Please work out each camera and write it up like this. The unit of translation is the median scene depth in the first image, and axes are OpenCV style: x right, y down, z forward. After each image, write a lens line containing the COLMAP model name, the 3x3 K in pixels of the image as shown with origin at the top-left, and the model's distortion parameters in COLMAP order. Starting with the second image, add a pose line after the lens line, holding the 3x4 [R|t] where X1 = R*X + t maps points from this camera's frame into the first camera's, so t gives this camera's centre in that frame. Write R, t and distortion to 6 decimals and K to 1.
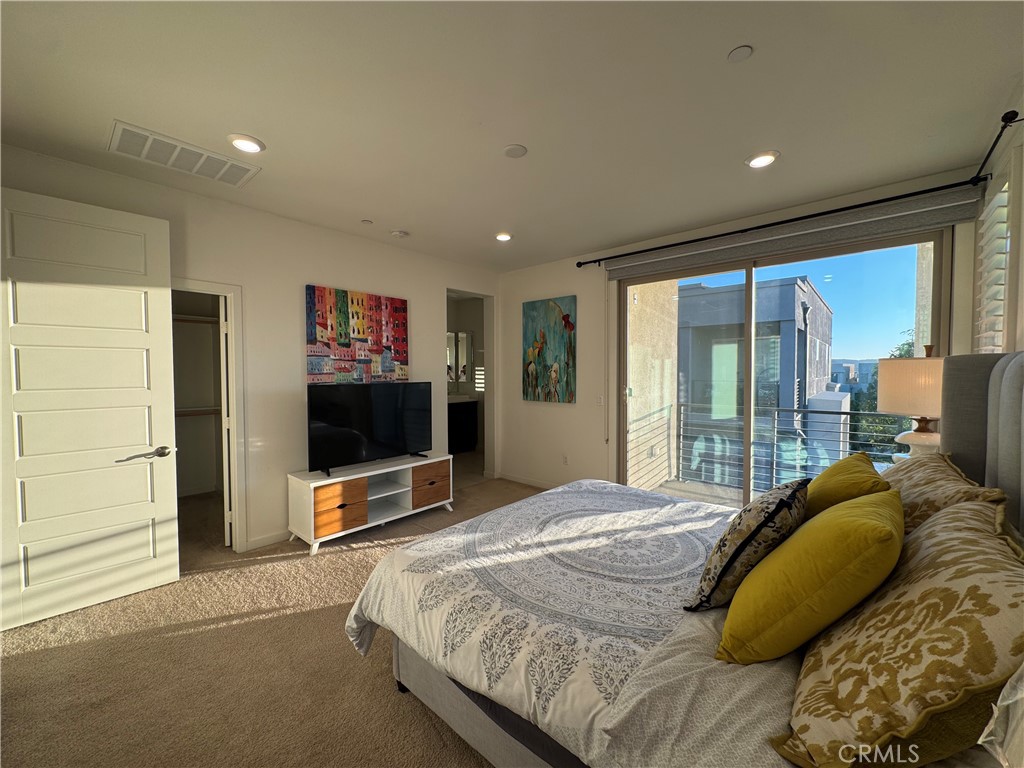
lens RADIAL K [[412.2, 0, 510.8], [0, 412.2, 385.0], [0, 0, 1]] dist [-0.000535, 0.000675]
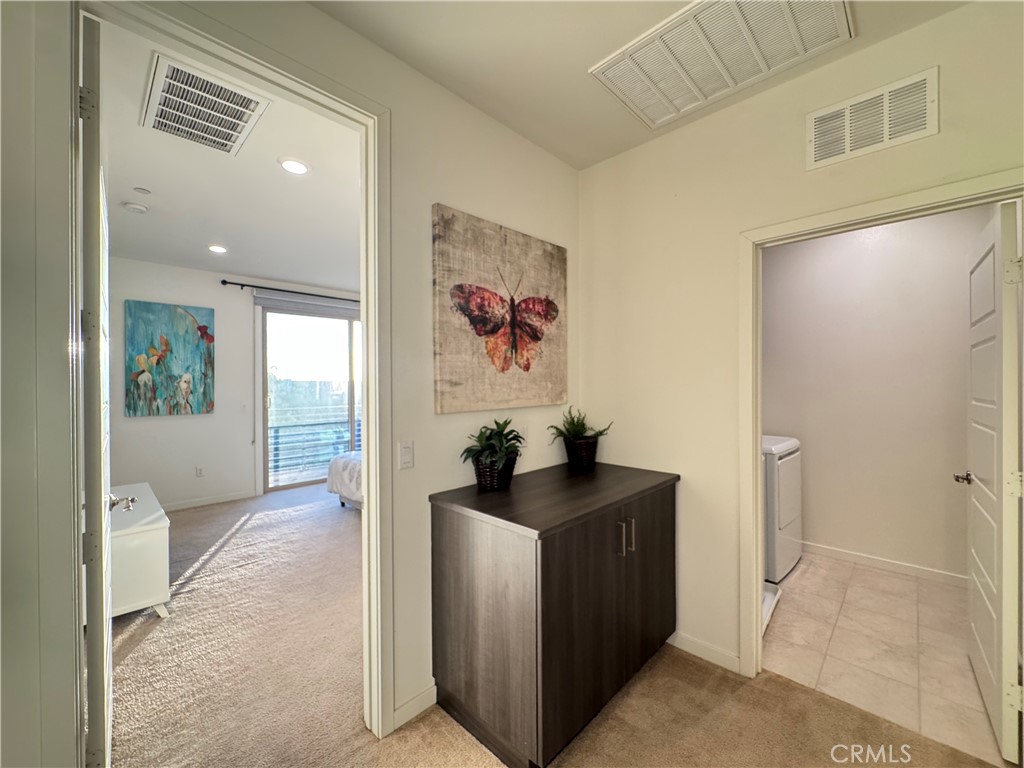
lens RADIAL K [[412.2, 0, 510.6], [0, 412.2, 381.5], [0, 0, 1]] dist [-0.000535, 0.000675]
pose [[0.054845, 0.005059, 0.998482, -0.827466], [0.037744, 0.999262, -0.007137, 0.001340], [-0.997781, 0.038078, 0.054613, 0.198802]]
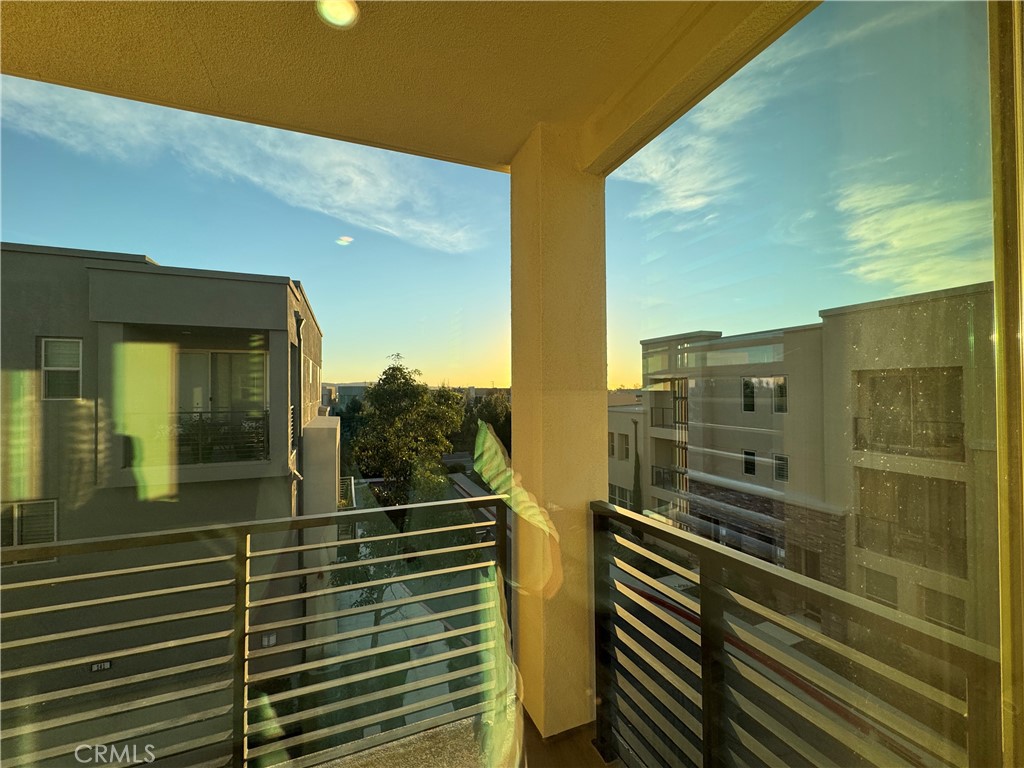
lens RADIAL K [[412.2, 0, 511.1], [0, 412.2, 383.2], [0, 0, 1]] dist [-0.000535, 0.000675]
pose [[0.451096, 0.016698, 0.892319, 0.127177], [0.033942, 0.998781, -0.035848, -0.011350], [-0.891830, 0.046458, 0.449980, 0.188953]]
